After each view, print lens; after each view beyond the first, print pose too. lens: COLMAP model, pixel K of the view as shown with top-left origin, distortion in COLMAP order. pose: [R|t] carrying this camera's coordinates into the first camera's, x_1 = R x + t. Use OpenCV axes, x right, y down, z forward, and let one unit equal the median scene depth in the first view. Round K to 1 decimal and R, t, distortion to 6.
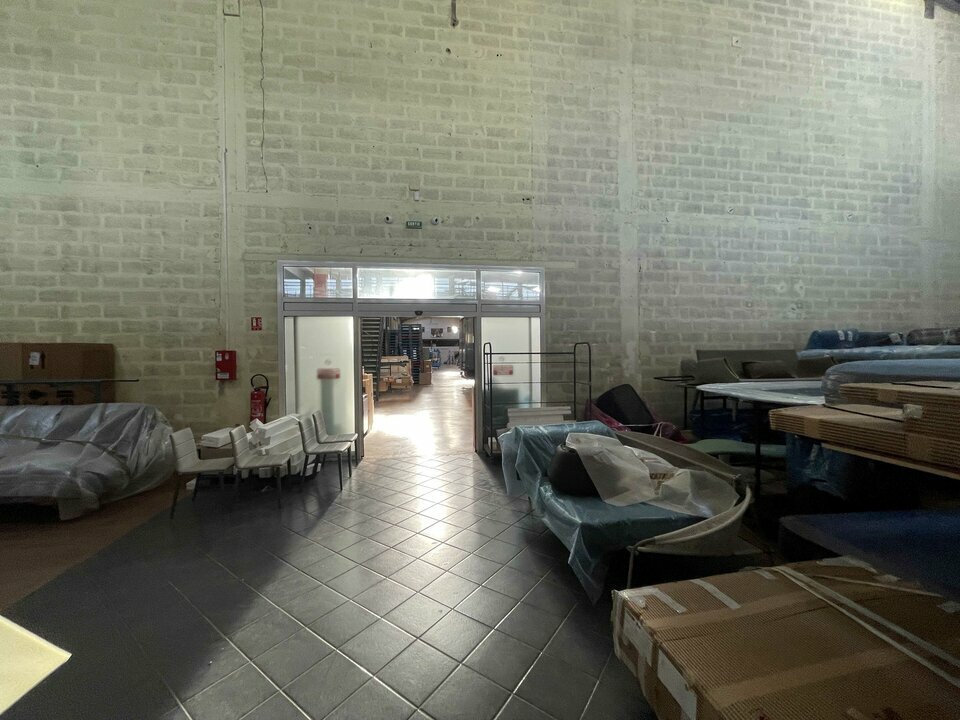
lens RADIAL K [[386.8, 0, 478.7], [0, 386.8, 359.3], [0, 0, 1]] dist [-0.001633, -0.000106]
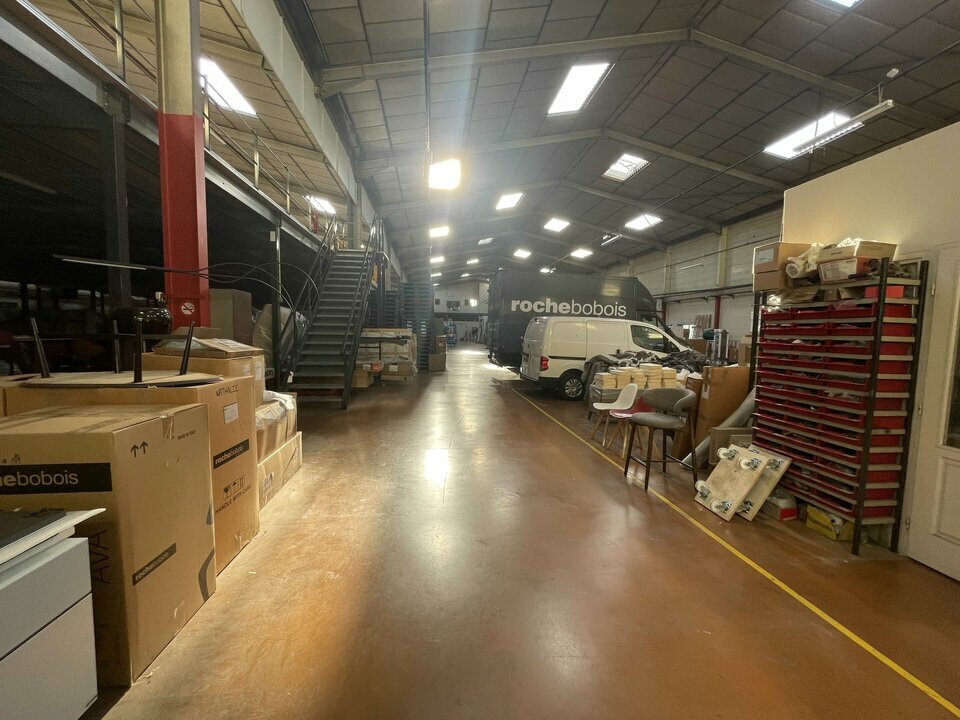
lens RADIAL K [[386.8, 0, 481.2], [0, 386.8, 361.3], [0, 0, 1]] dist [-0.001633, -0.000106]
pose [[0.999208, 0.025602, -0.030466, -0.038958], [-0.023581, 0.997609, 0.064965, 0.001065], [0.032056, -0.064195, 0.997422, 0.313997]]
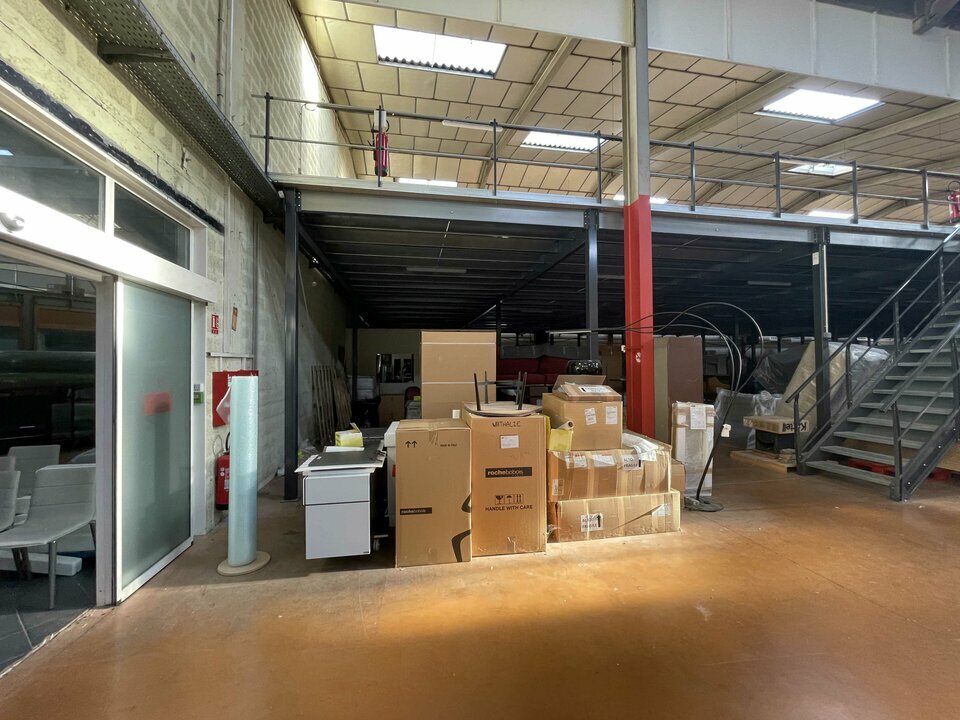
lens RADIAL K [[386.8, 0, 479.2], [0, 386.8, 359.0], [0, 0, 1]] dist [-0.001633, -0.000106]
pose [[0.027536, -0.011031, -0.999560, 0.057773], [-0.008087, 0.999904, -0.011258, -0.007106], [0.999588, 0.008393, 0.027445, 0.434640]]
